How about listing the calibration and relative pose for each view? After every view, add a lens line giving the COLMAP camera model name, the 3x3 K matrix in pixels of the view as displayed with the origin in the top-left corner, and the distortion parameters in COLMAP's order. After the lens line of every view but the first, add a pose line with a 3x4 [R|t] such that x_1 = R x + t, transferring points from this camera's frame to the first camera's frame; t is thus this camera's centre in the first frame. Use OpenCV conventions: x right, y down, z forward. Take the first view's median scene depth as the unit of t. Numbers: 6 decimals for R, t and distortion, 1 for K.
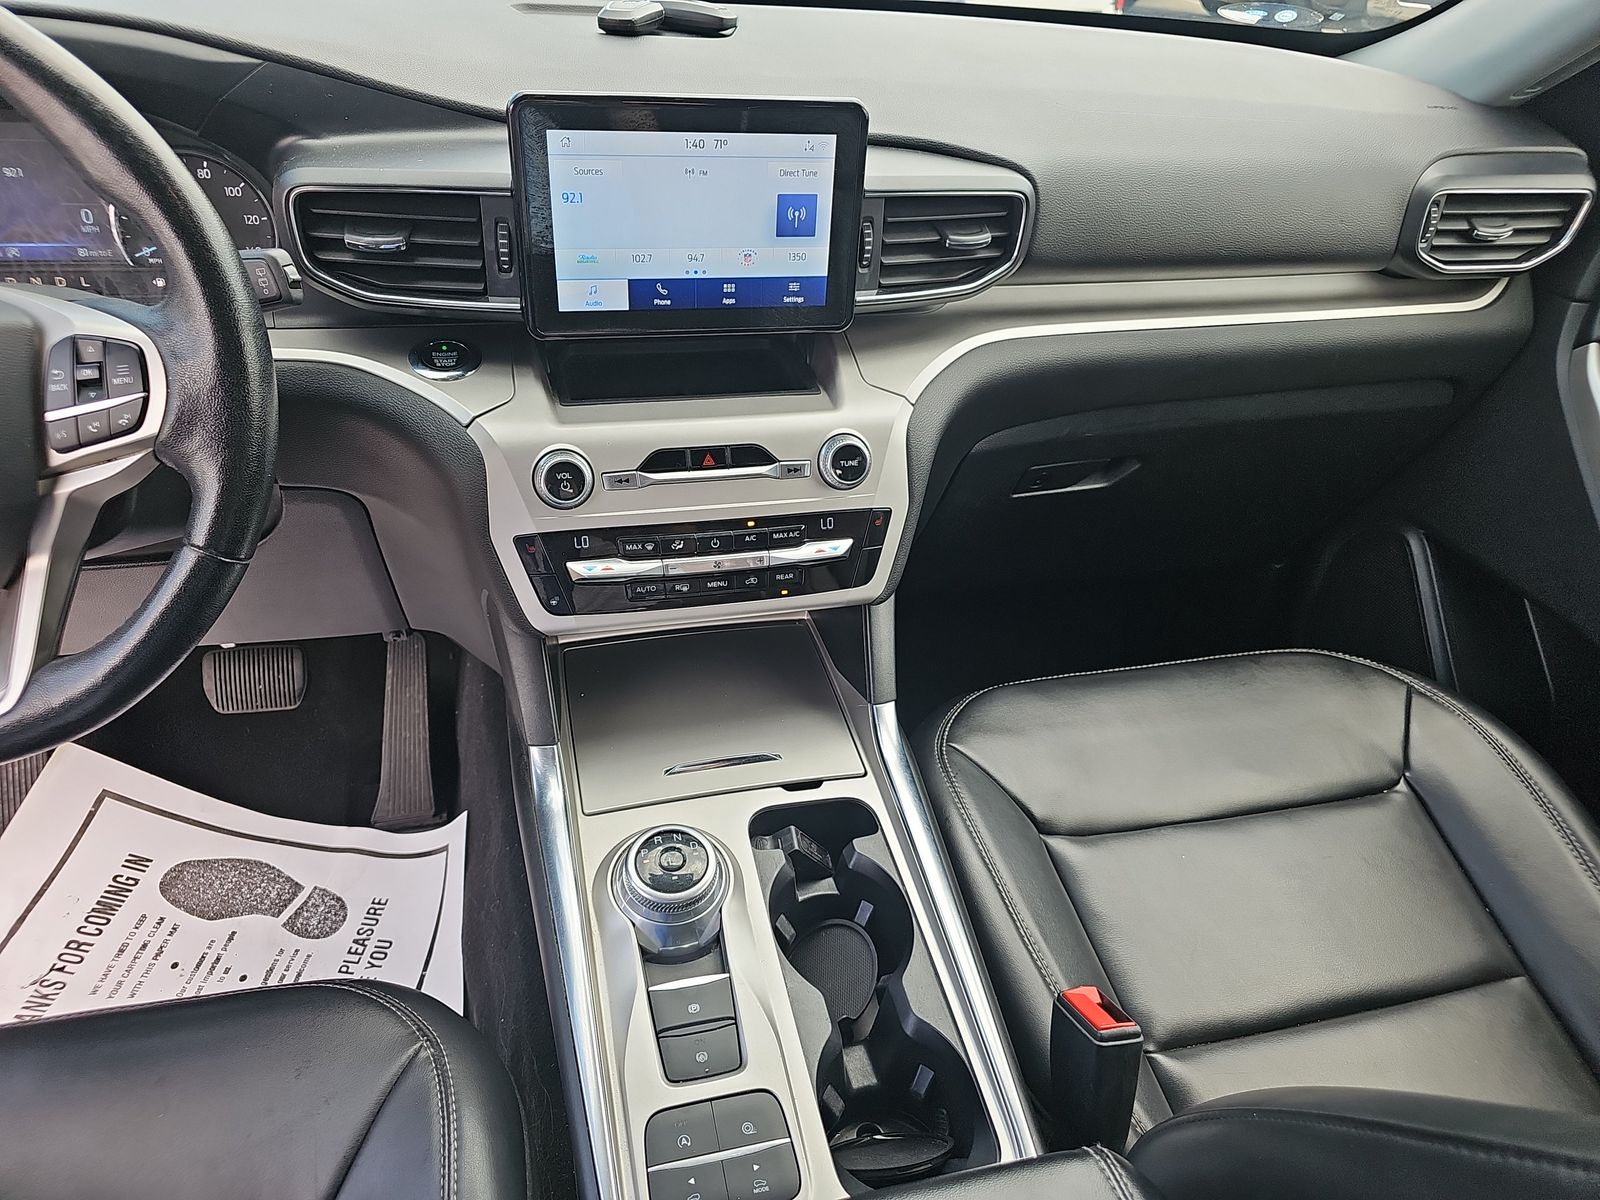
lens RADIAL K [[1093.1, 0, 783.7], [0, 1093.1, 591.6], [0, 0, 1]] dist [0.043349, -0.021557]
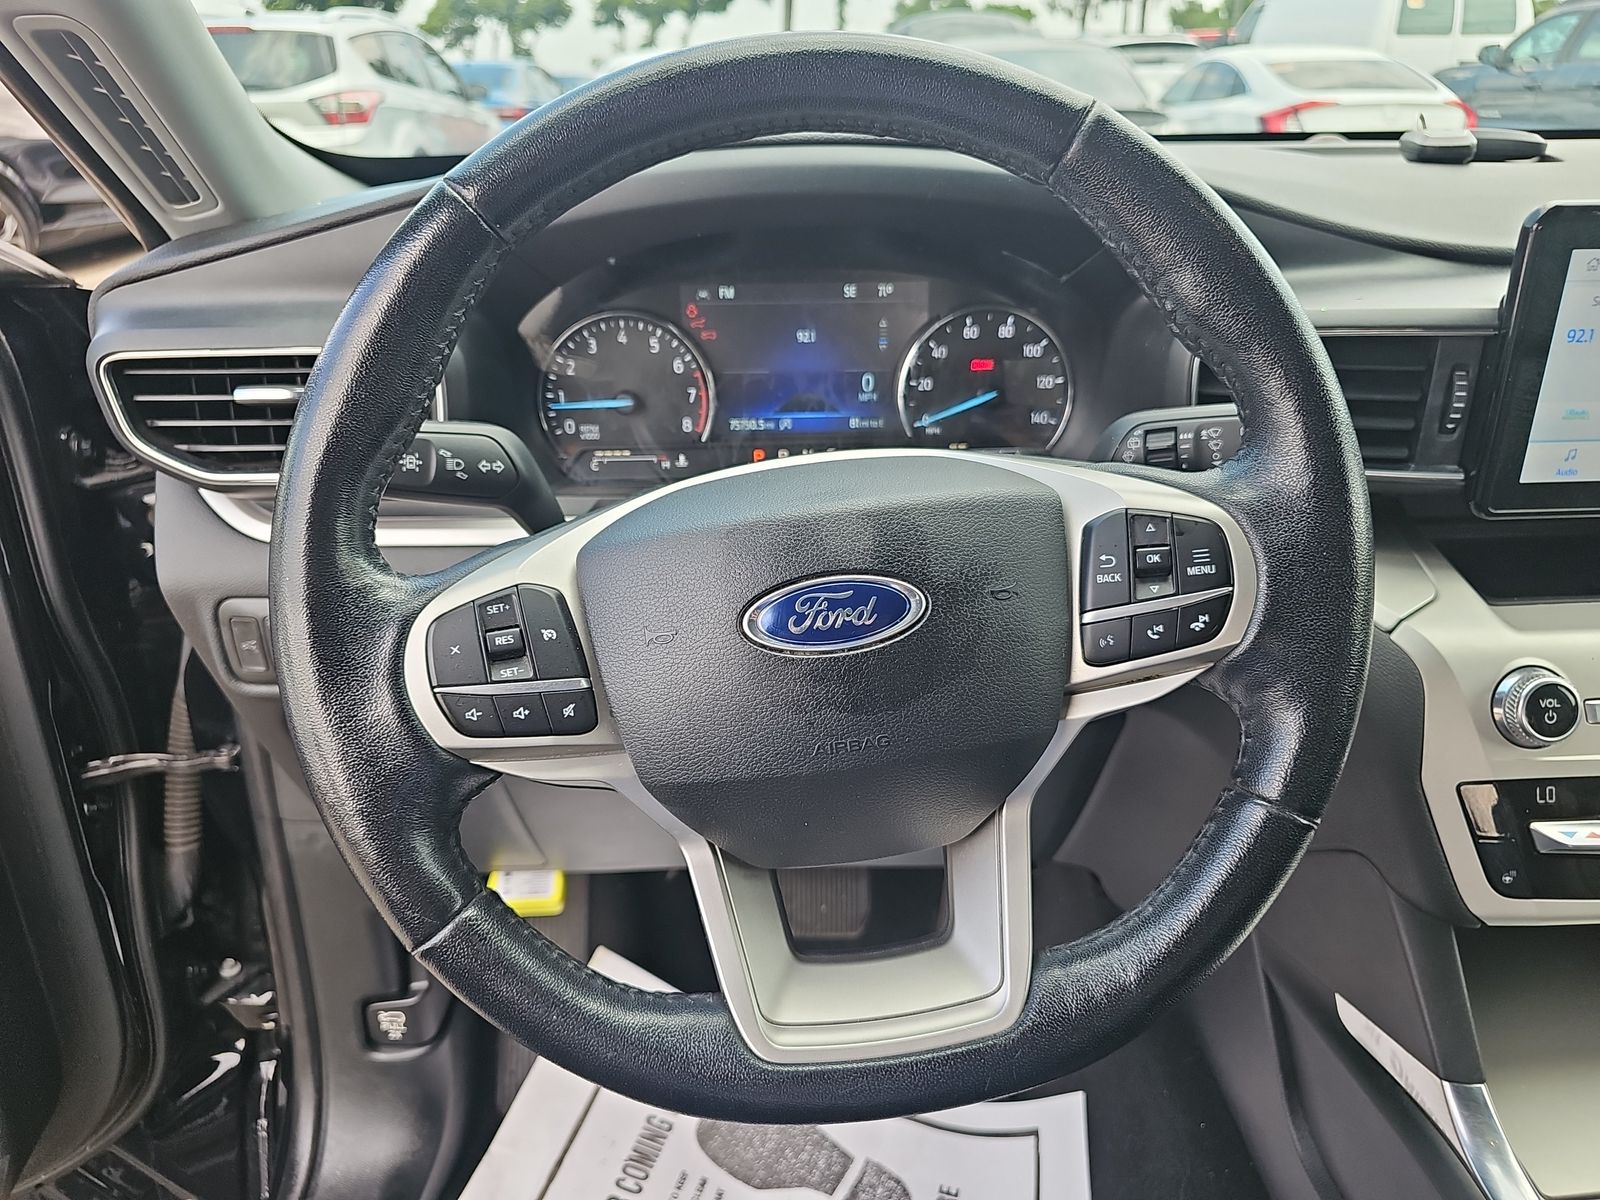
lens RADIAL K [[1093.1, 0, 783.7], [0, 1093.1, 591.6], [0, 0, 1]] dist [0.043349, -0.021557]
pose [[0.978864, 0.022455, -0.203277, -0.541349], [-0.055359, 0.985940, -0.157664, -0.034614], [0.196879, 0.165584, 0.966344, 0.180887]]
